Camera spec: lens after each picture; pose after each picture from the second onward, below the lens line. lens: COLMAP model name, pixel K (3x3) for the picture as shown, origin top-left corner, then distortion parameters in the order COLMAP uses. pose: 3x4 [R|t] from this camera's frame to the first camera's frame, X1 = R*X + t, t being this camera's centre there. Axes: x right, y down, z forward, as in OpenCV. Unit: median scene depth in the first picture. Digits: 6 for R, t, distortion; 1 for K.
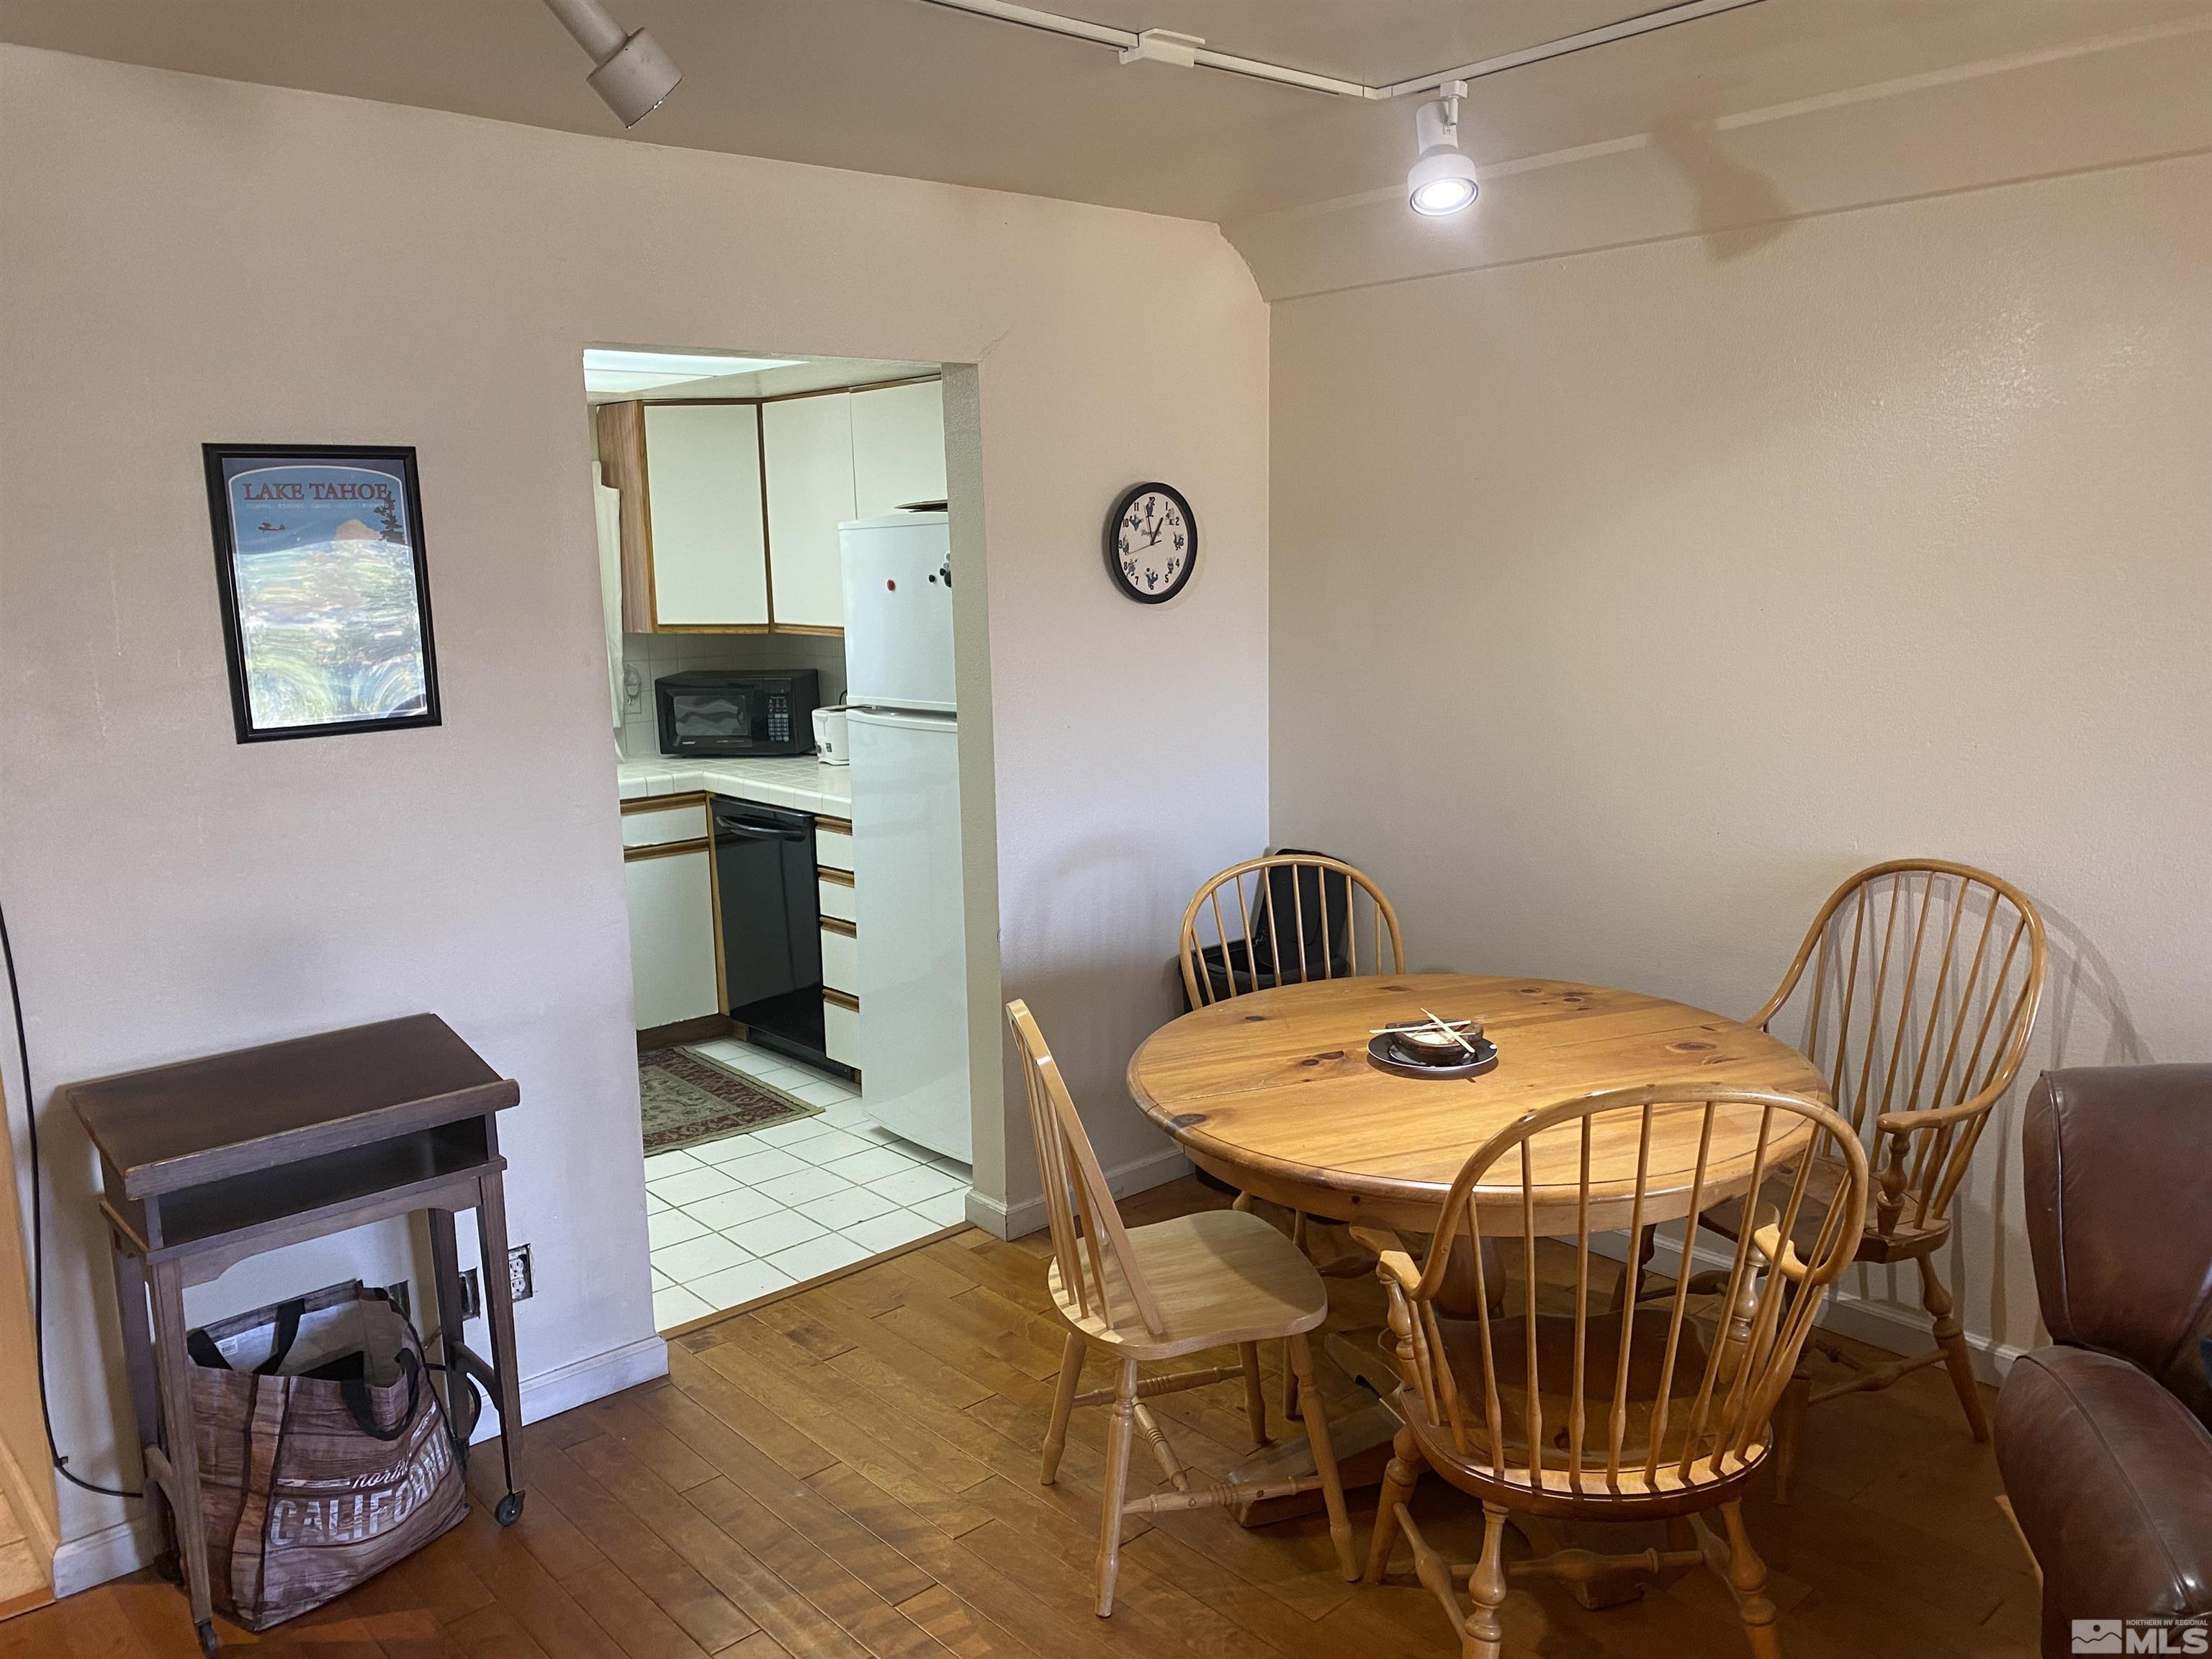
lens RADIAL K [[1667.4, 0, 1106.0], [0, 1667.4, 829.5], [0, 0, 1]] dist [-0.005263, -0.001242]
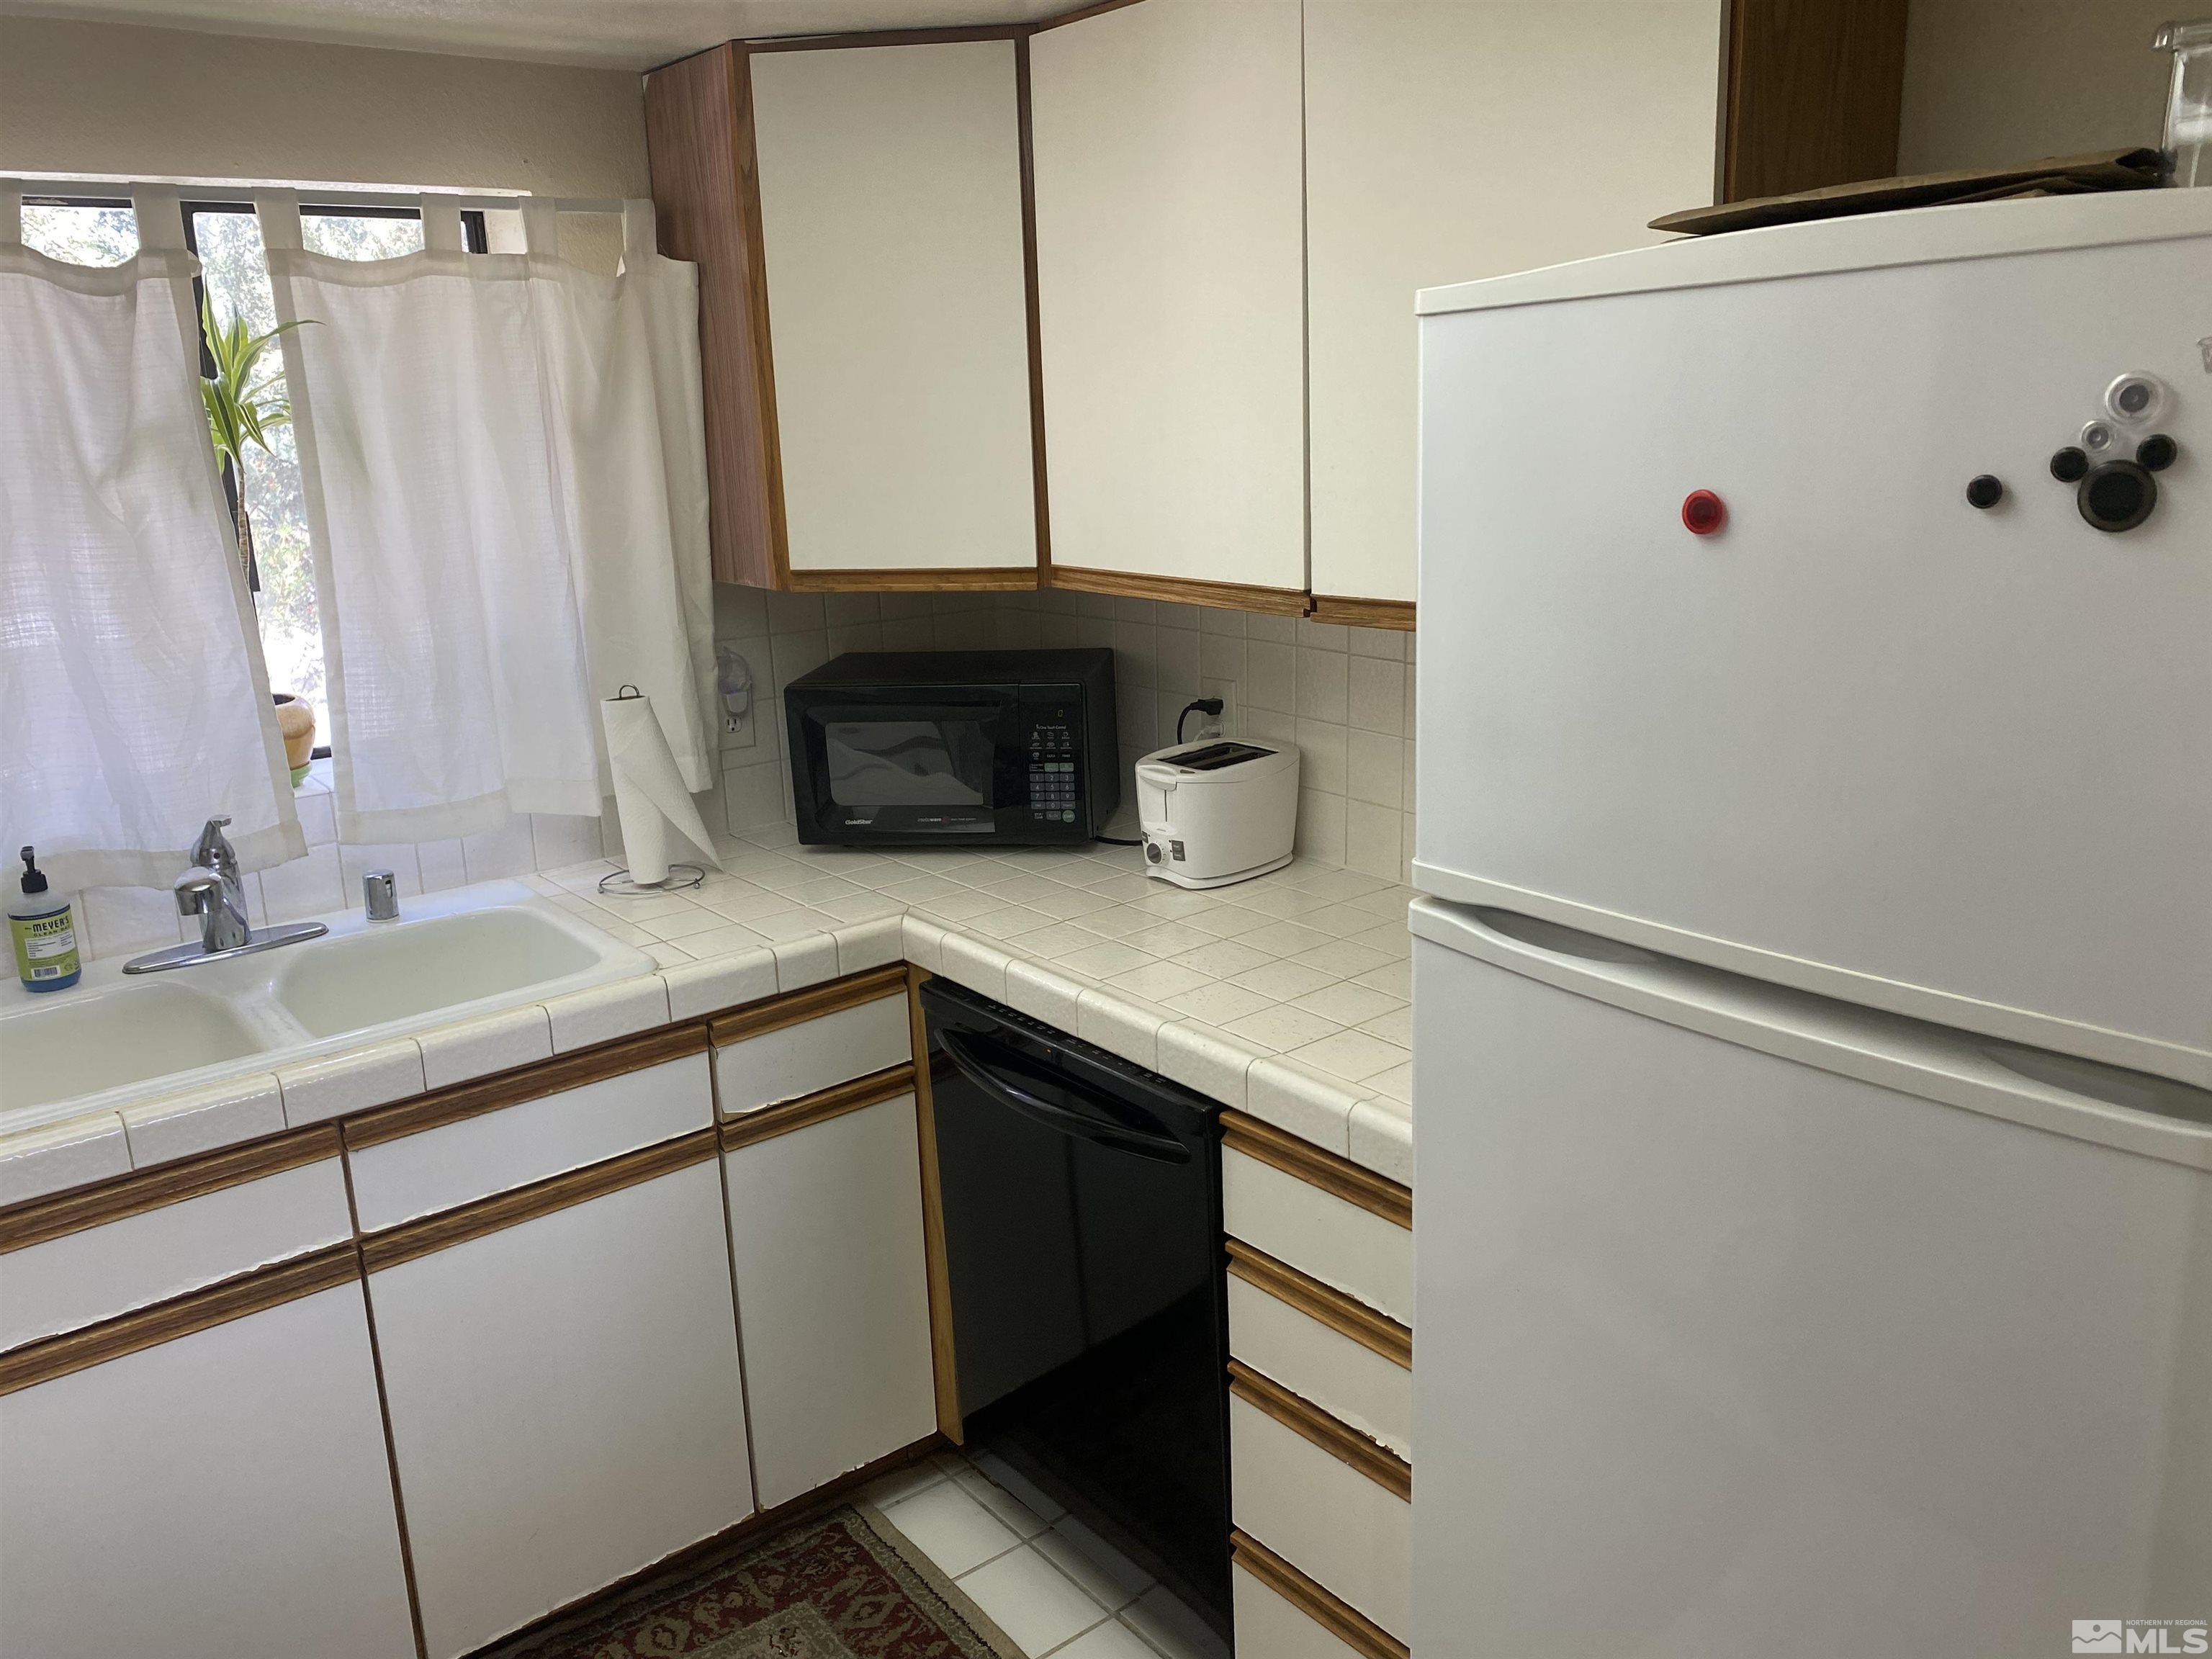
lens RADIAL K [[1681.9, 0, 1106.0], [0, 1681.9, 829.5], [0, 0, 1]] dist [-0.005834, -0.003244]
pose [[0.997906, 0.001390, -0.064667, -0.155921], [0.003879, 0.996684, 0.081278, -0.090690], [0.064566, -0.081359, 0.994591, 0.555652]]
